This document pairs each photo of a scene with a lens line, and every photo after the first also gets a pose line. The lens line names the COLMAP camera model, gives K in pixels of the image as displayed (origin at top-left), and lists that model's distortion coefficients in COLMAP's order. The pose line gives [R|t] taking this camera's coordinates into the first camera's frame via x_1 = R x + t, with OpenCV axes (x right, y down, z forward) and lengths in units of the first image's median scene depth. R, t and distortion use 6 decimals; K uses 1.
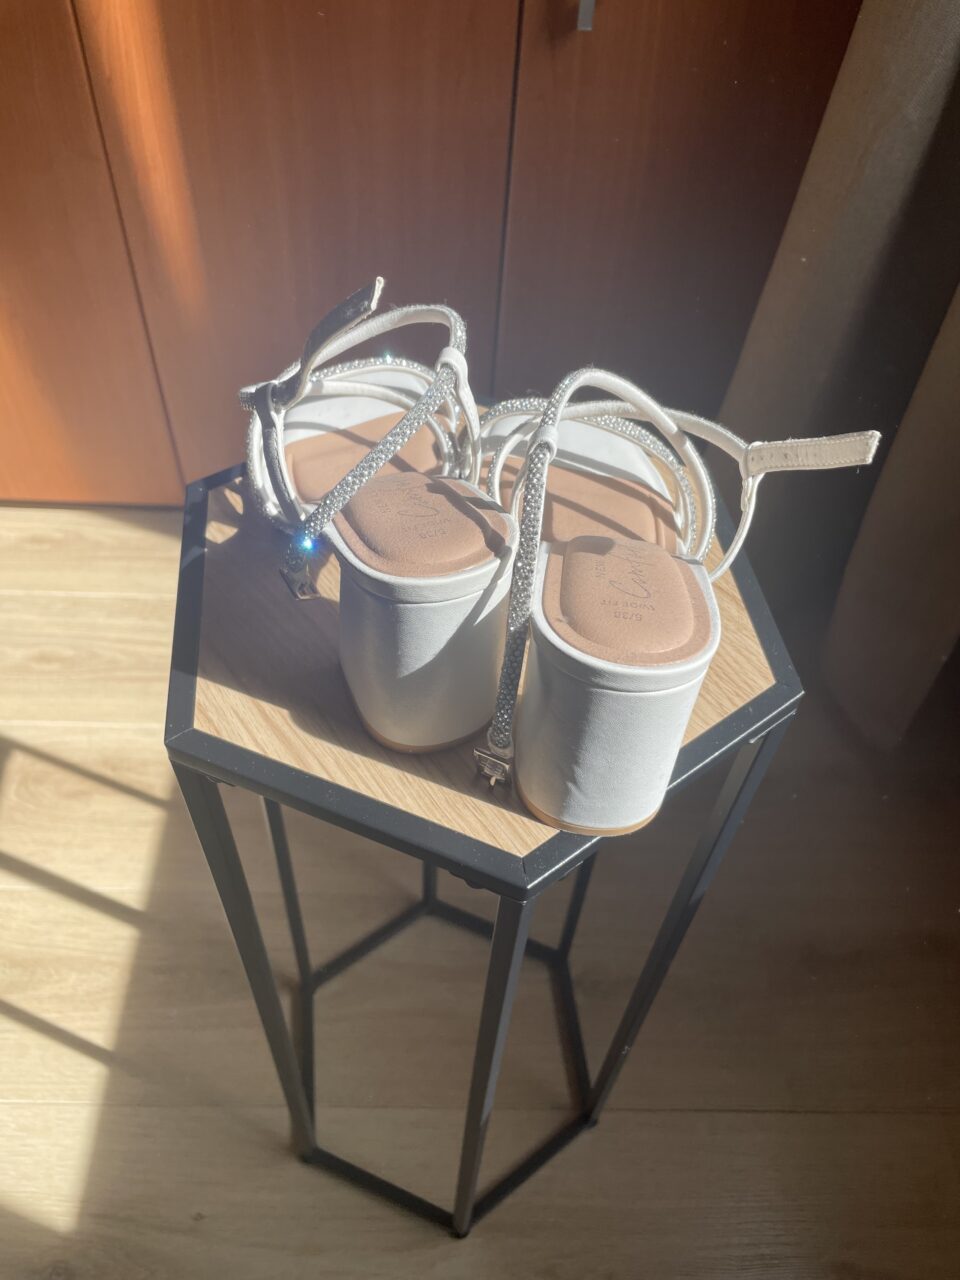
lens RADIAL K [[1069.5, 0, 479.2], [0, 1069.5, 639.3], [0, 0, 1]] dist [-0.011948, -0.006777]
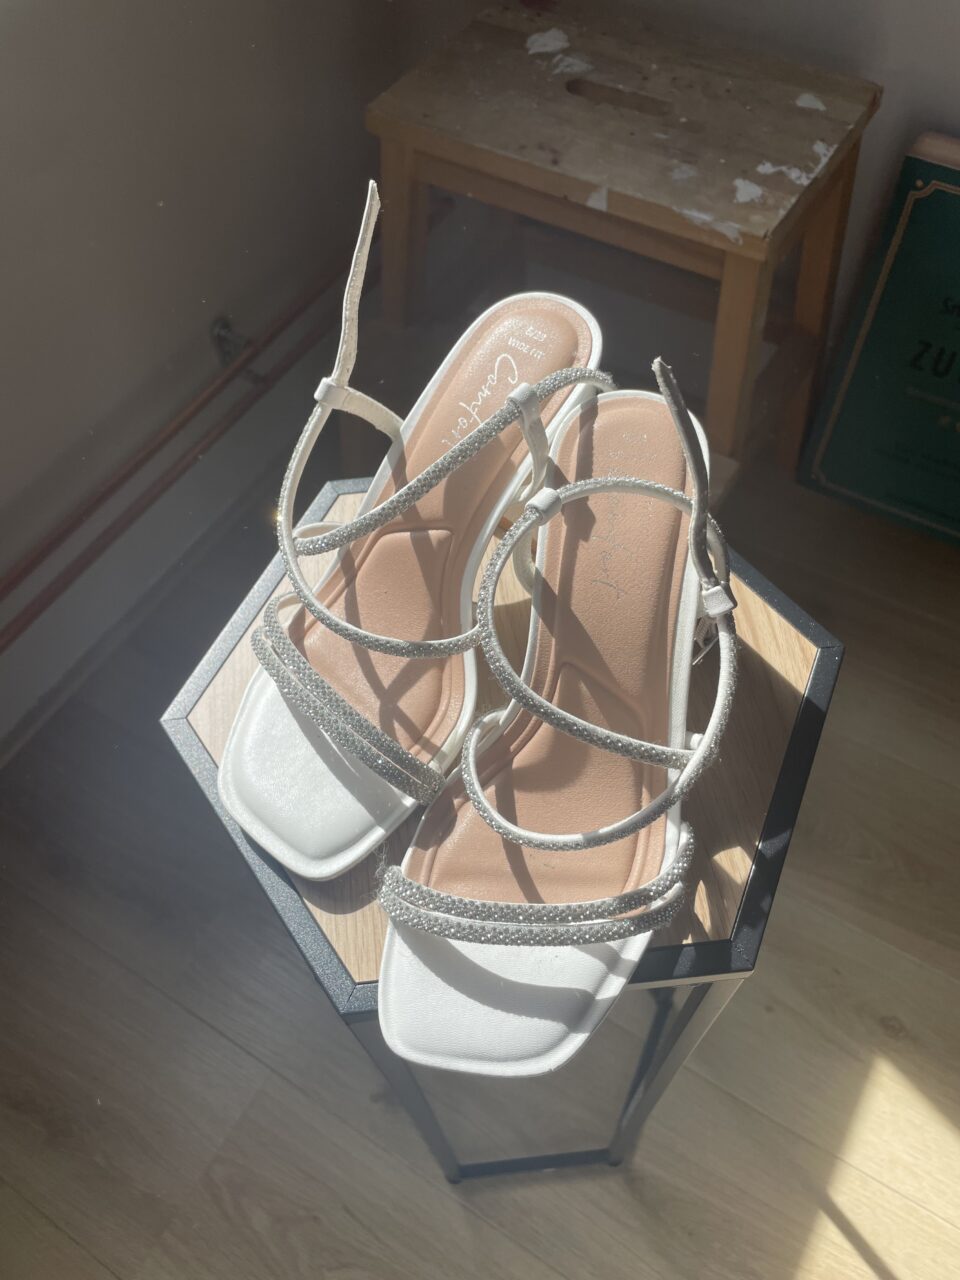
lens RADIAL K [[1069.5, 0, 478.9], [0, 1069.5, 640.9], [0, 0, 1]] dist [-0.011948, -0.006777]
pose [[-0.860725, -0.425333, 0.279720, -0.232376], [0.366174, -0.135562, 0.920619, -0.923644], [-0.353651, 0.894826, 0.272428, 0.696071]]
